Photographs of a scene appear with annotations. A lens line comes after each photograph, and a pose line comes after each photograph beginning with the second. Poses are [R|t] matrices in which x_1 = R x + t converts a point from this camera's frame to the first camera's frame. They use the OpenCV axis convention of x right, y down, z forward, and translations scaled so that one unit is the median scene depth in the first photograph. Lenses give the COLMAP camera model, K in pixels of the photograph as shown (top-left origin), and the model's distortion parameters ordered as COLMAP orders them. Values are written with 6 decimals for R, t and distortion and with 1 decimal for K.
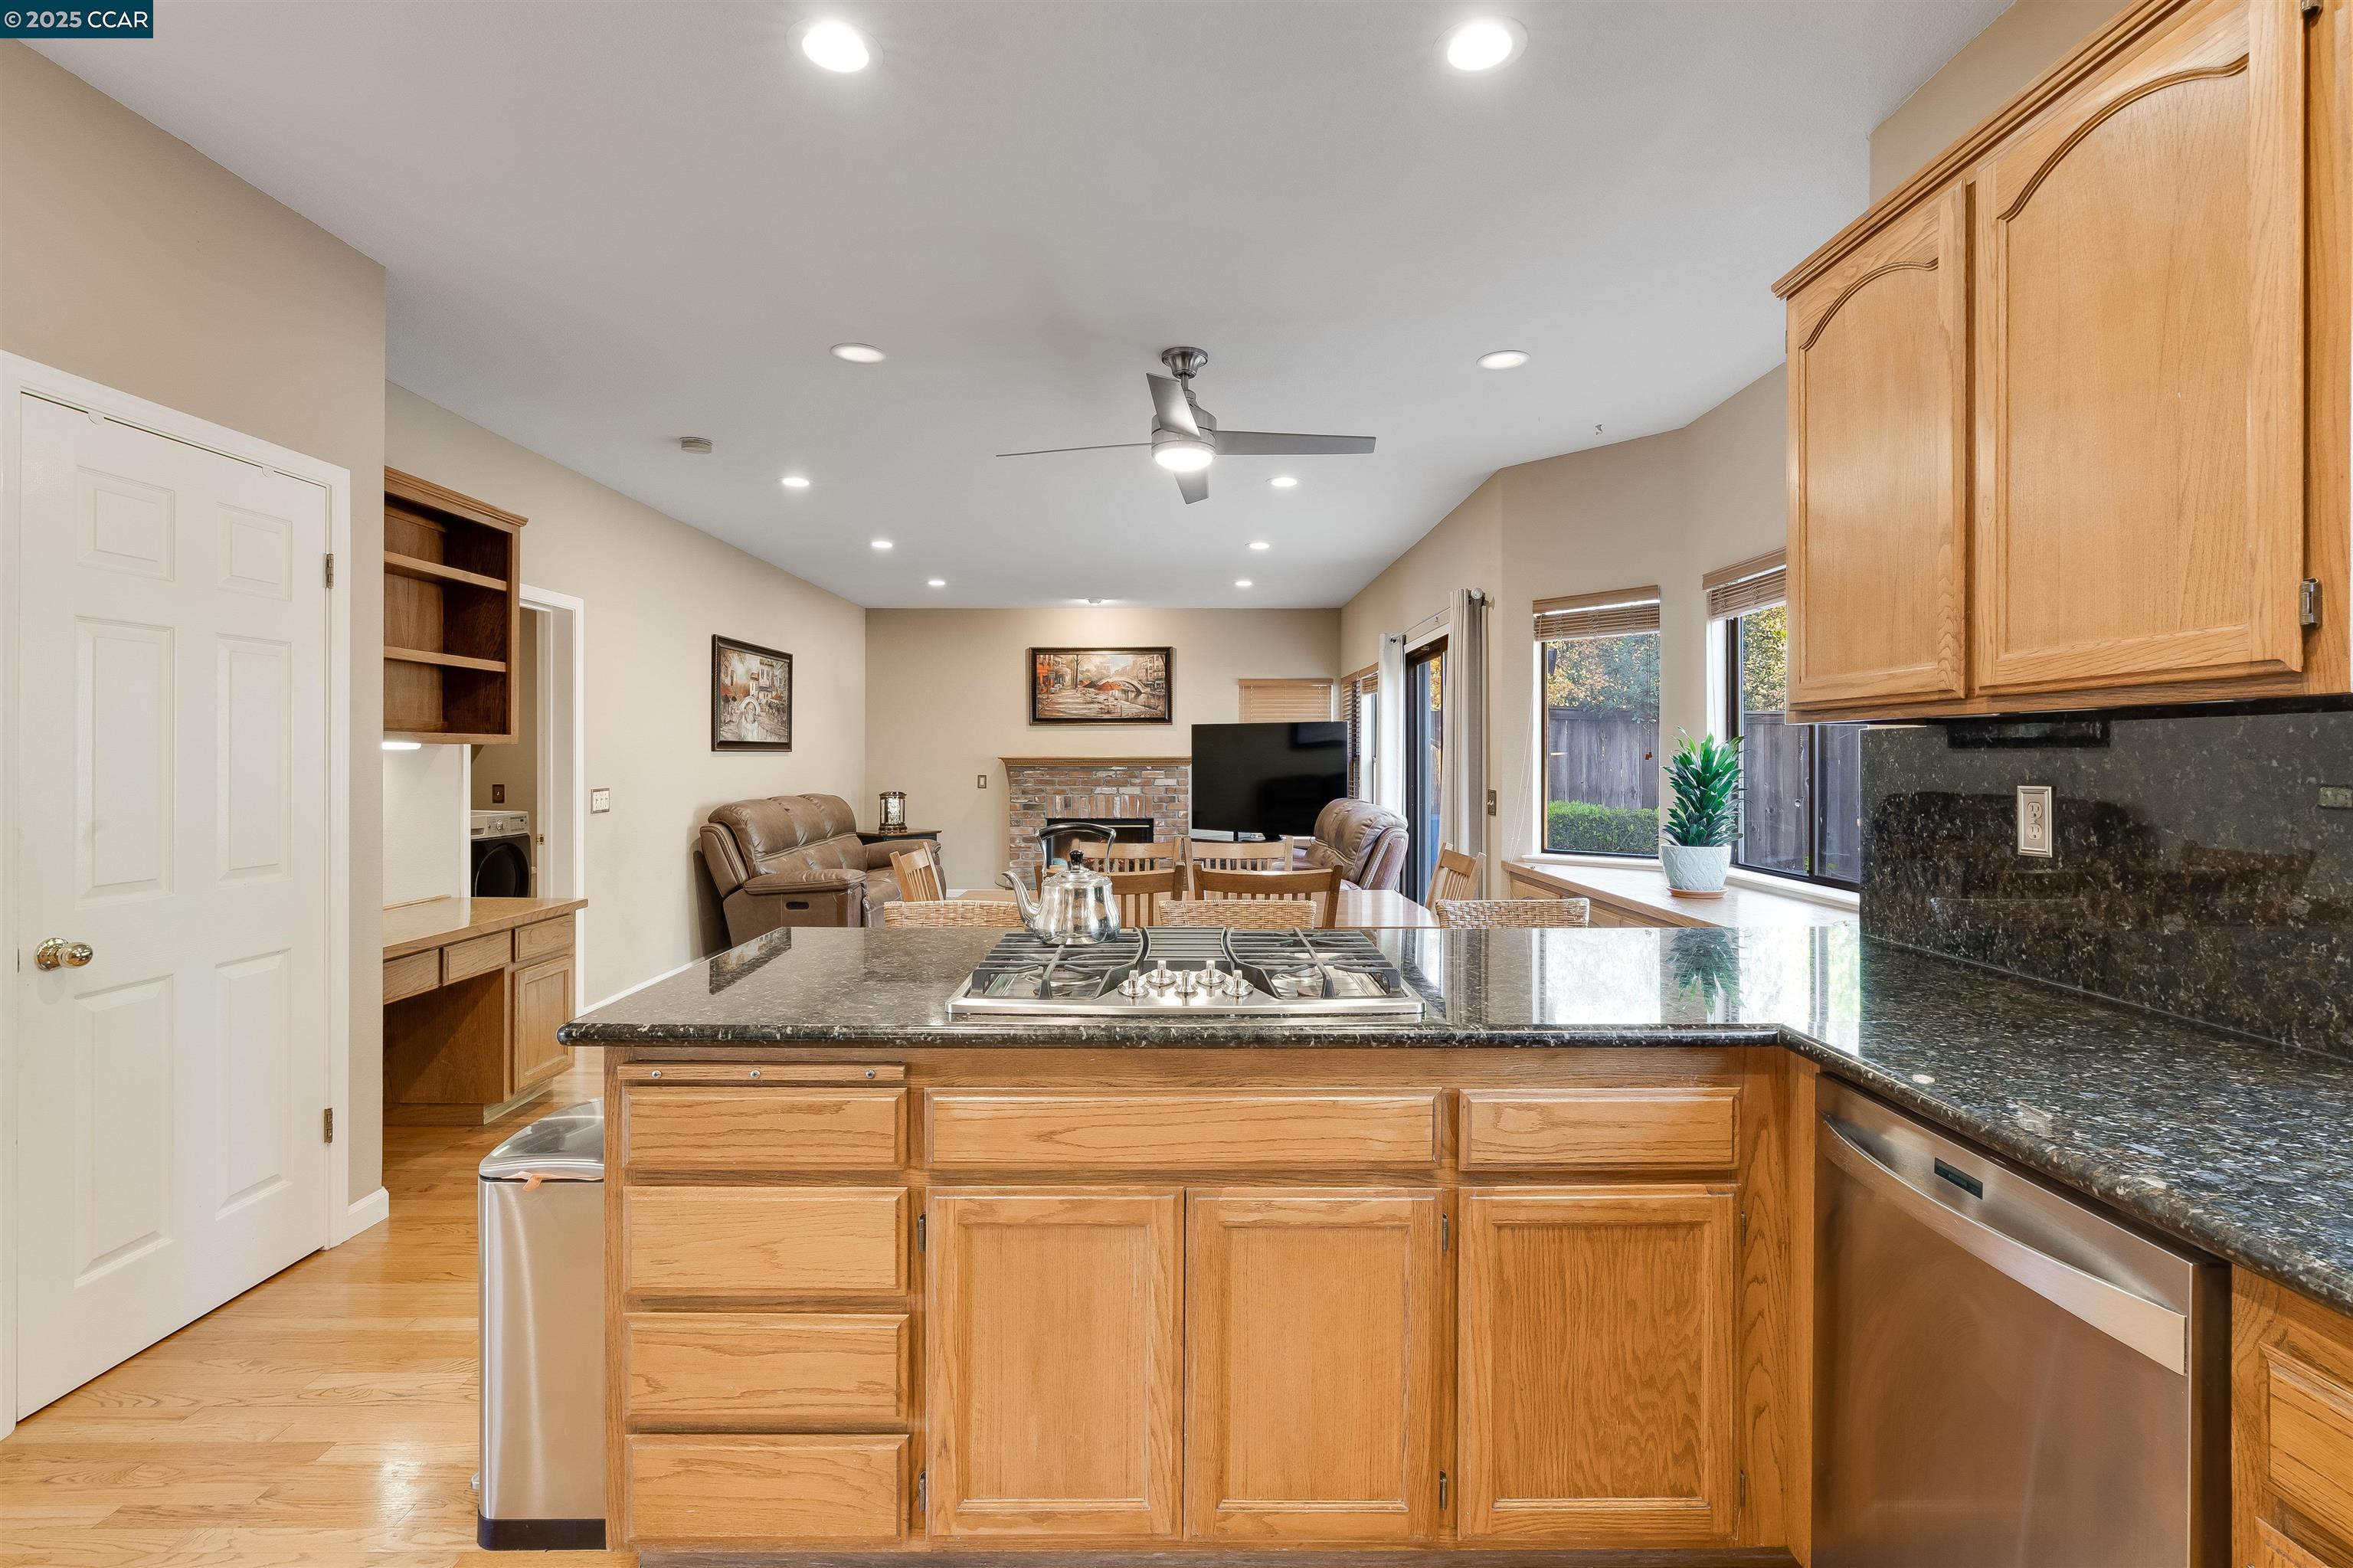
lens RADIAL K [[1074.5, 0, 1179.4], [0, 1074.5, 755.2], [0, 0, 1]] dist [-0.012292, 0.003111]
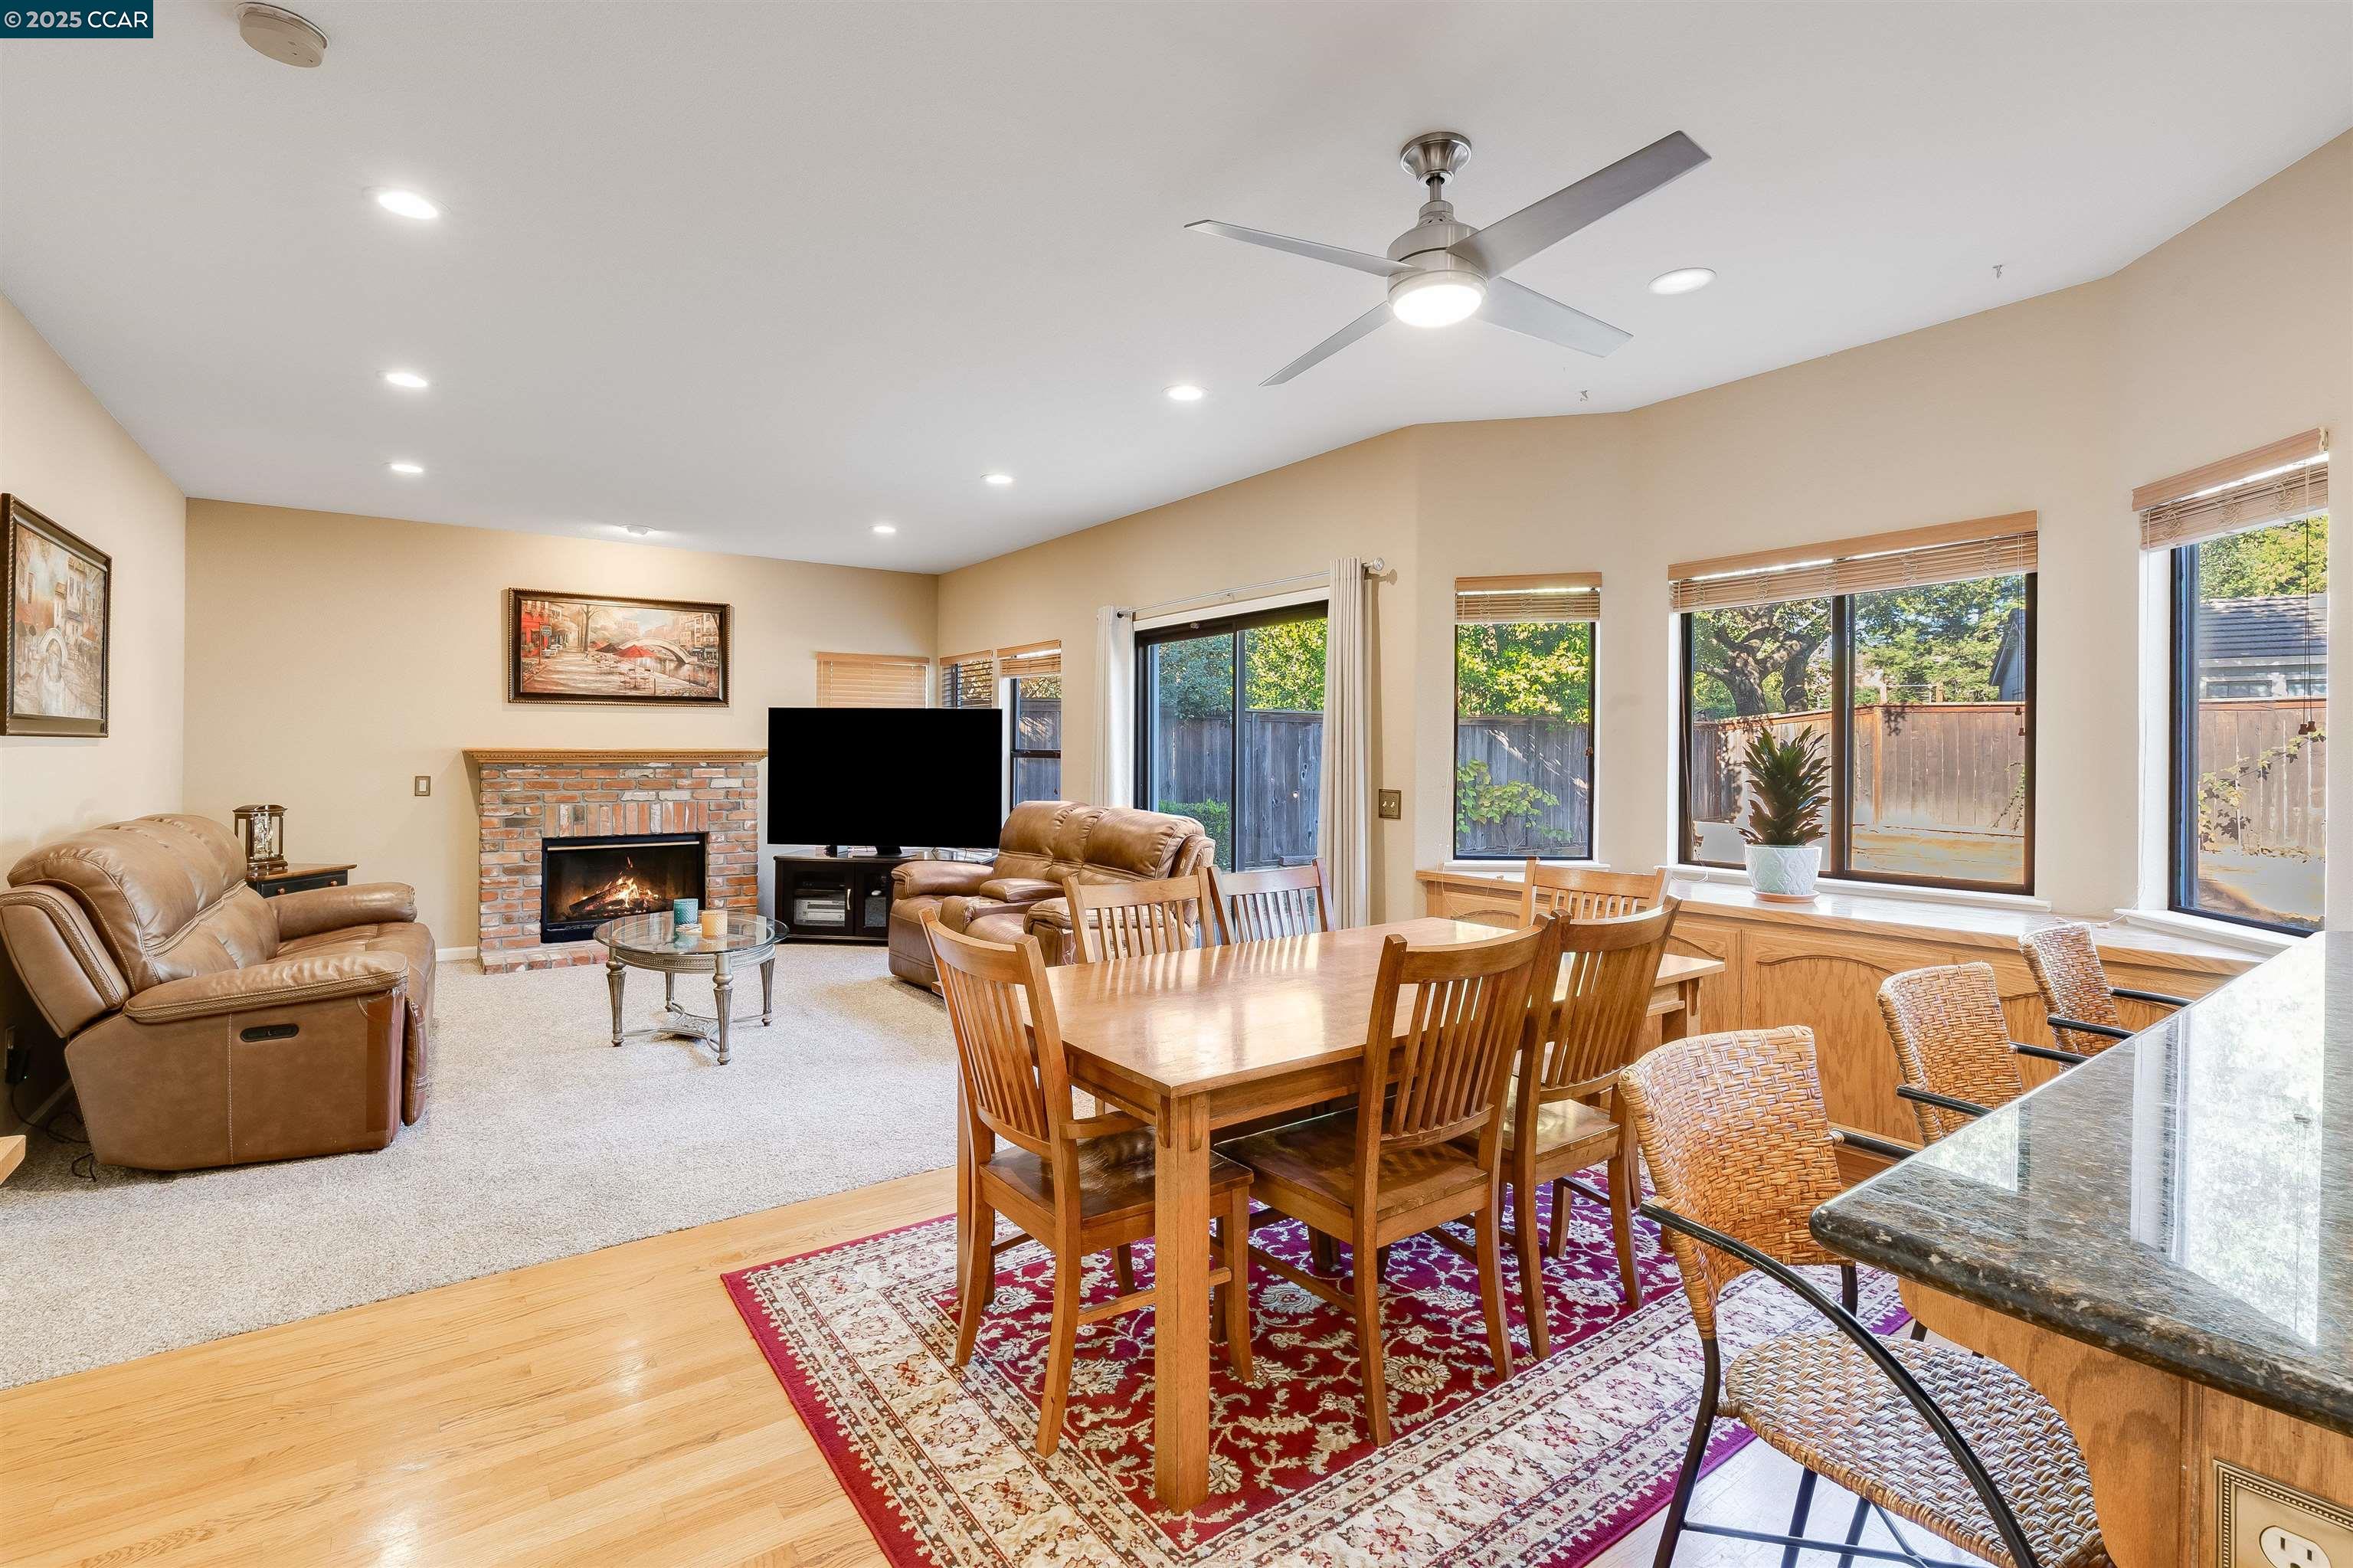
lens RADIAL K [[1074.5, 0, 1166.7], [0, 1074.5, 751.0], [0, 0, 1]] dist [-0.012292, 0.003111]
pose [[0.815485, 0.003383, 0.578769, -1.003126], [-0.004489, 0.999990, 0.000479, 0.003196], [-0.578761, -0.002989, 0.815492, 1.079087]]
